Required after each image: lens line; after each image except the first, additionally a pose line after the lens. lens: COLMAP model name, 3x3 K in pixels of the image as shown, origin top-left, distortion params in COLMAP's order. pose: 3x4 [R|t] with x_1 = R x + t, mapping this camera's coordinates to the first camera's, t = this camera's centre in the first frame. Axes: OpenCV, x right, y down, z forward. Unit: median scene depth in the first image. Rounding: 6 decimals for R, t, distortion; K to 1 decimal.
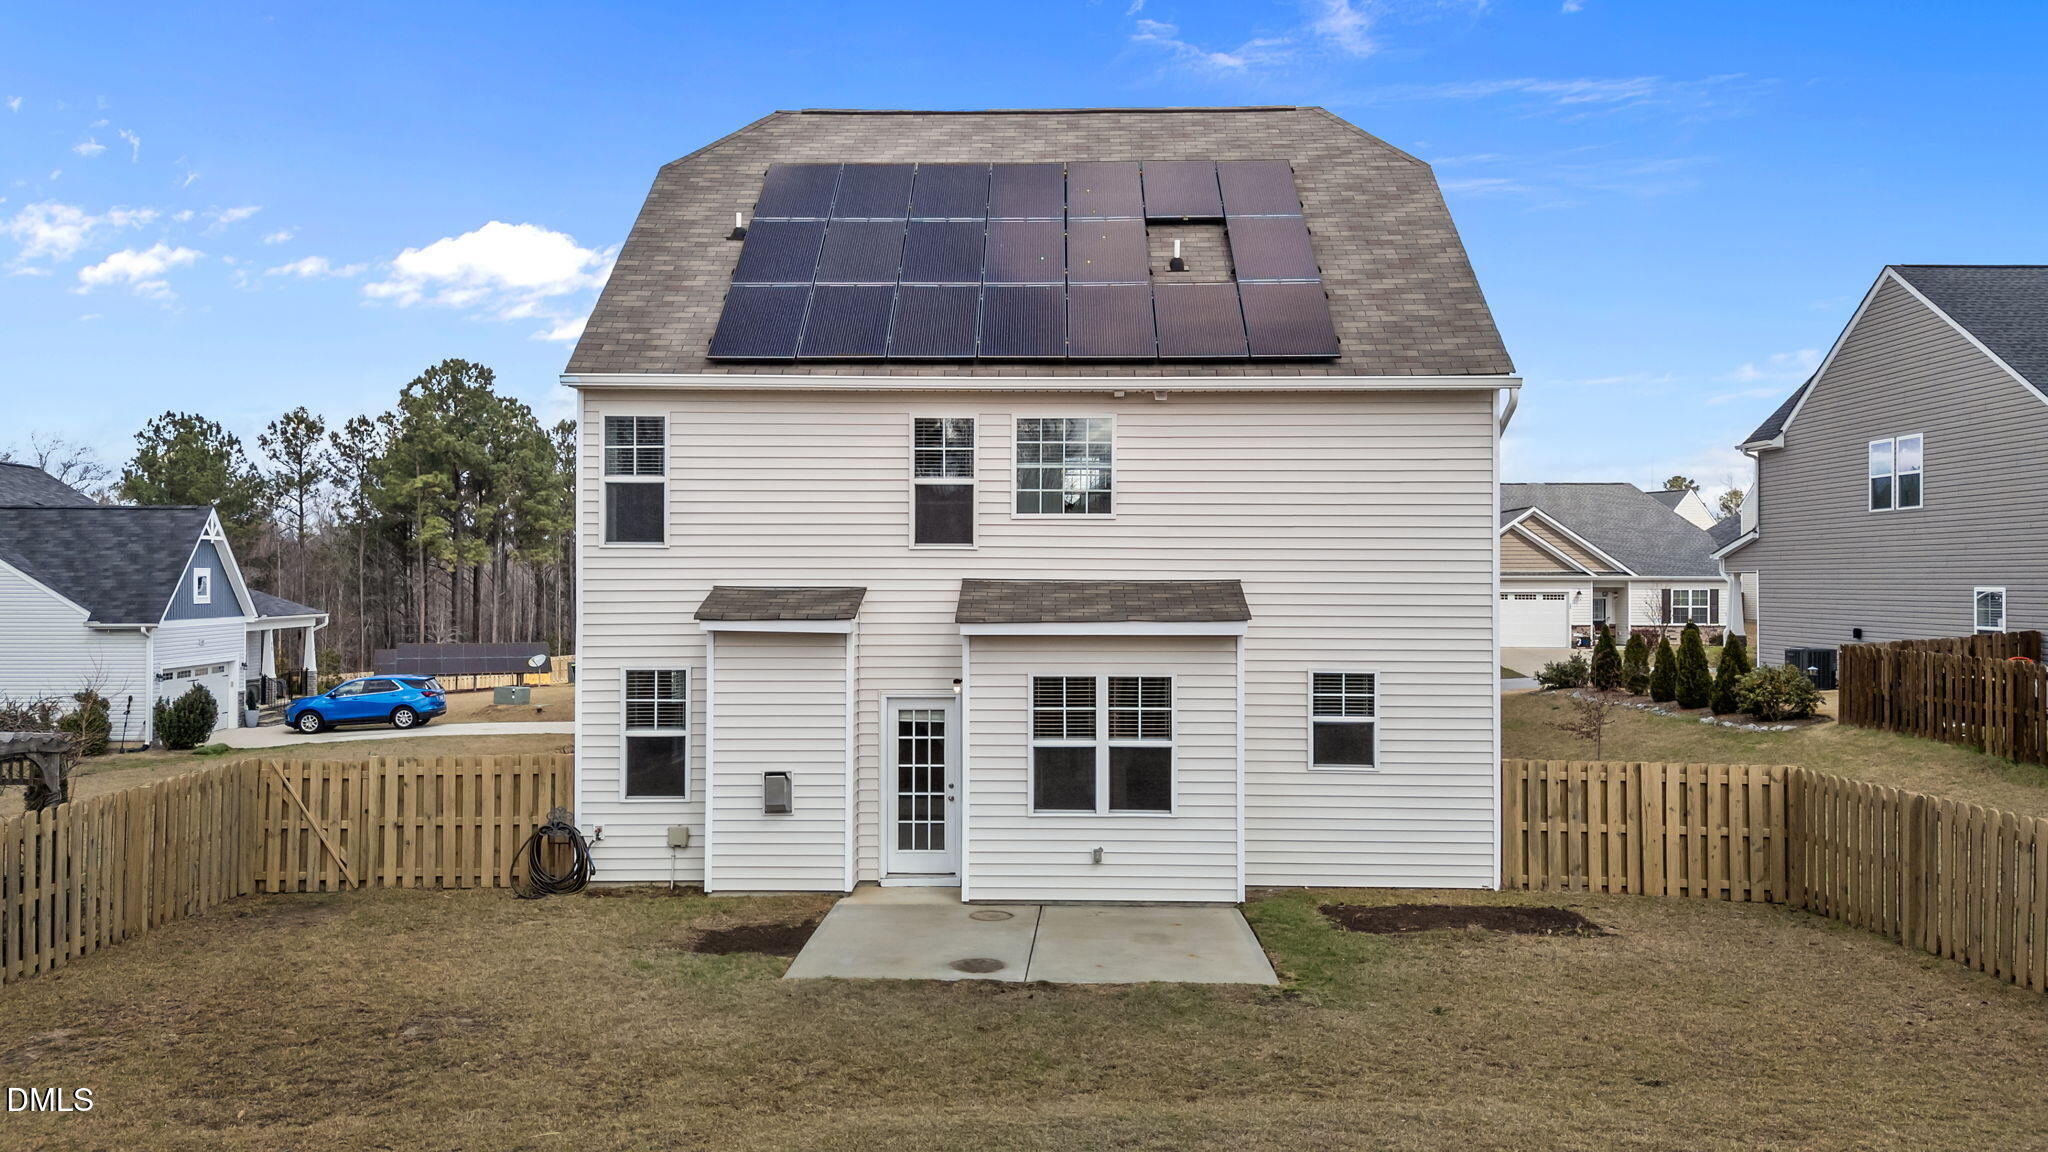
lens RADIAL K [[1501.3, 0, 1009.9], [0, 1501.3, 579.0], [0, 0, 1]] dist [0.069232, -0.052456]
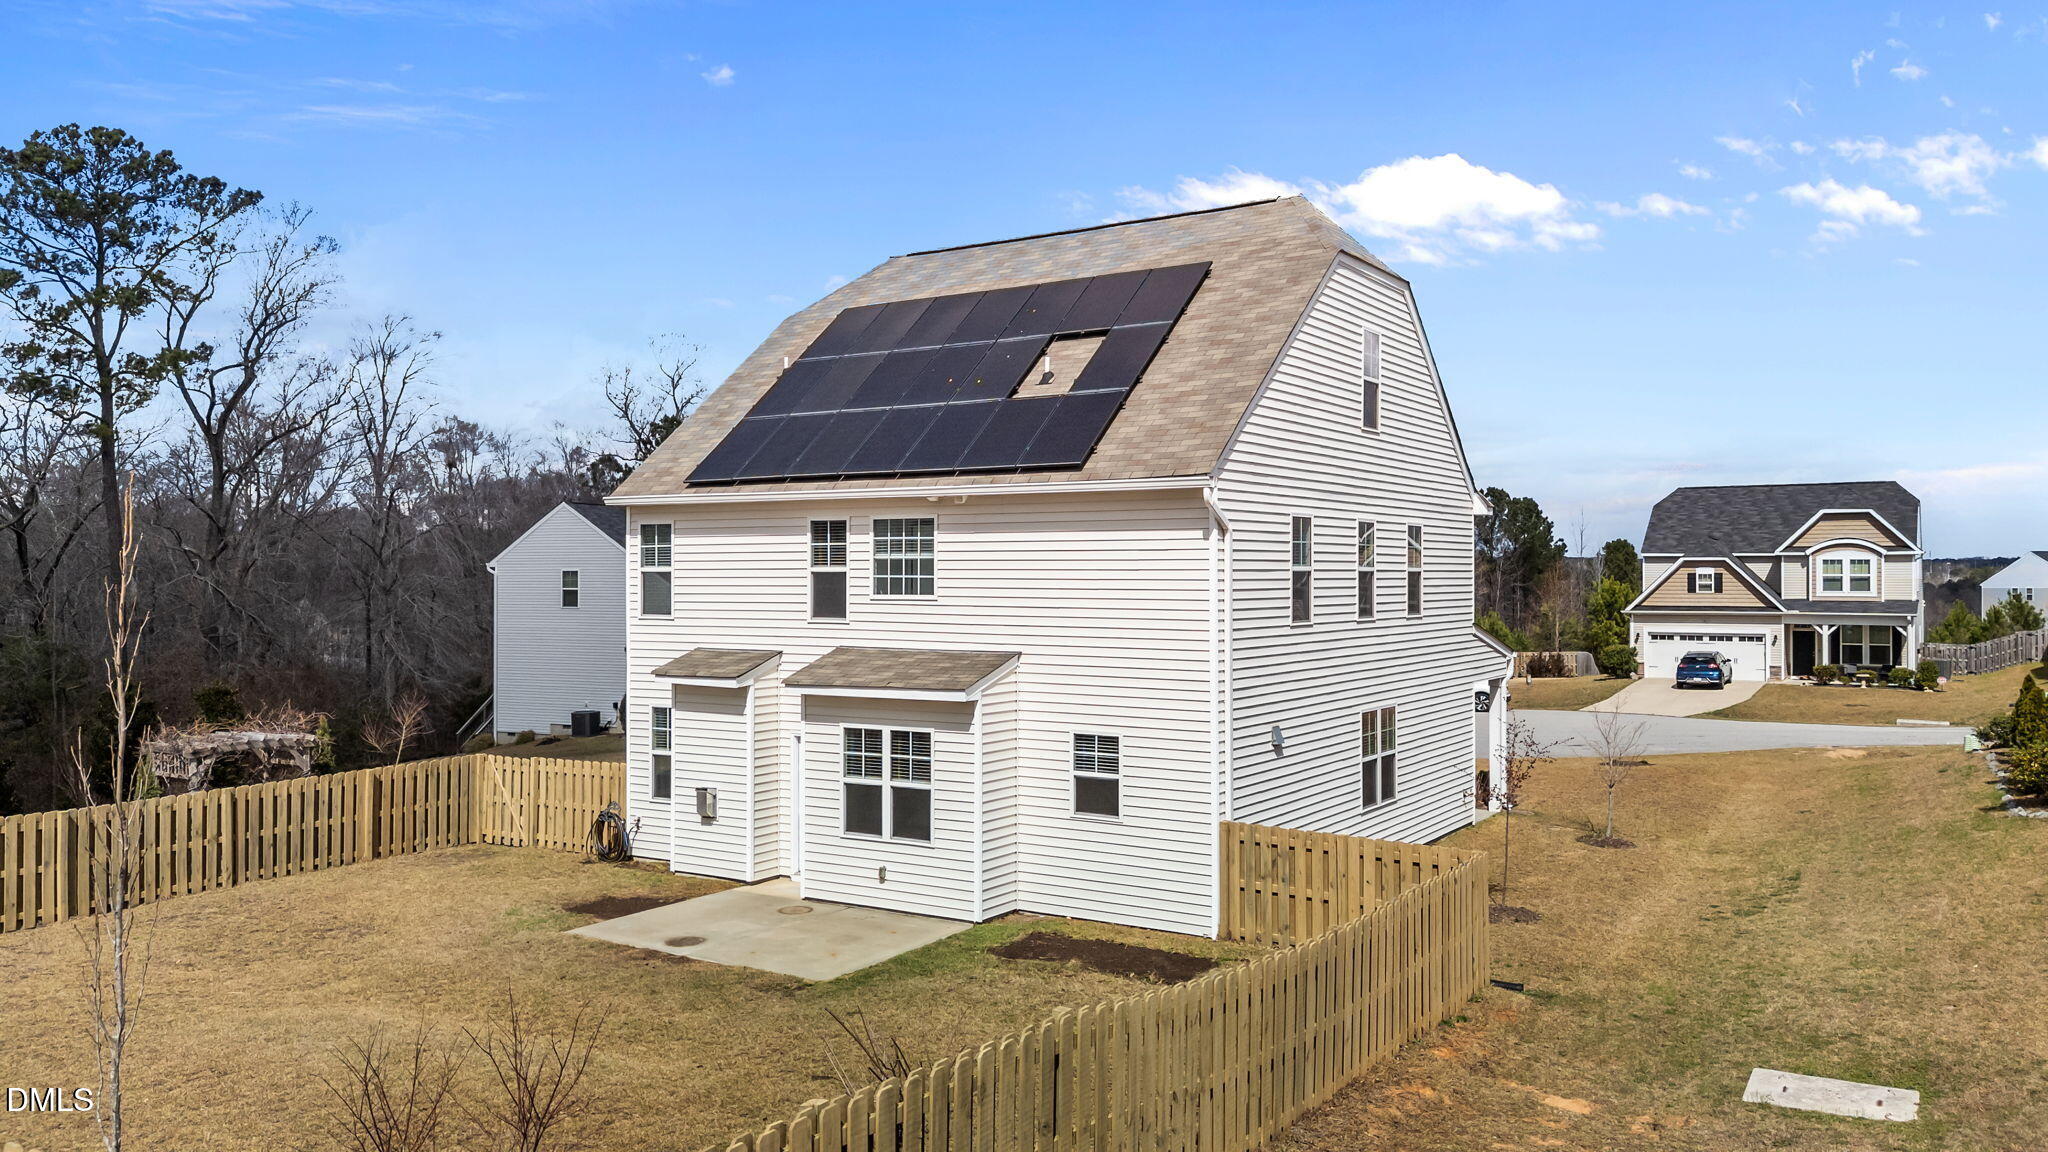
lens RADIAL K [[1501.3, 0, 1019.4], [0, 1501.3, 555.5], [0, 0, 1]] dist [0.069232, -0.052456]
pose [[0.853651, -0.011010, -0.520729, 0.772496], [0.006624, 0.999925, -0.010282, -0.063298], [0.520803, 0.005328, 0.853660, -0.012849]]
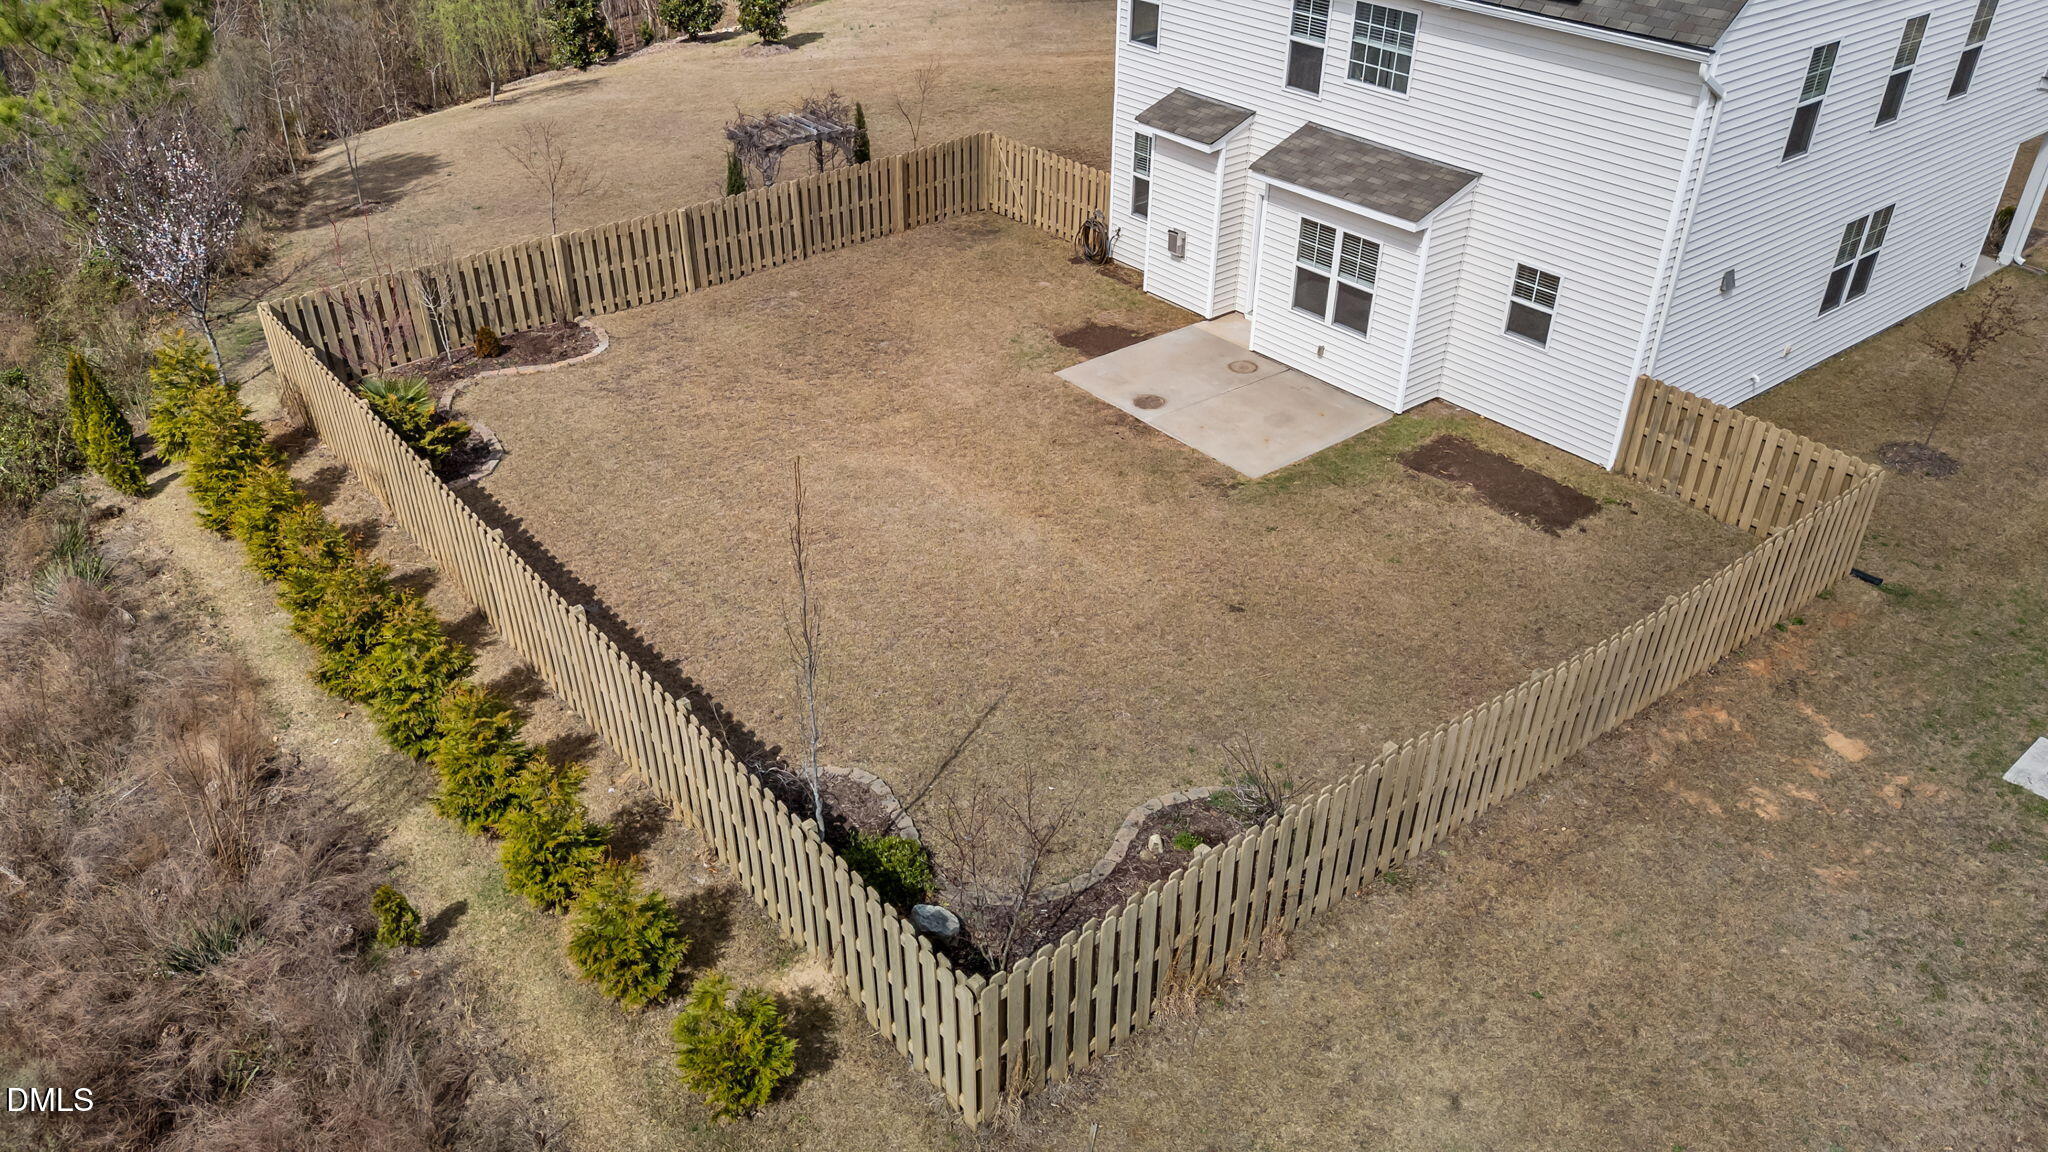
lens RADIAL K [[1501.3, 0, 1027.9], [0, 1501.3, 574.2], [0, 0, 1]] dist [0.069232, -0.052456]
pose [[0.651954, 0.411989, -0.636570, 0.831828], [-0.001134, 0.840044, 0.542517, -0.392713], [0.758258, -0.352974, 0.548137, -0.066782]]
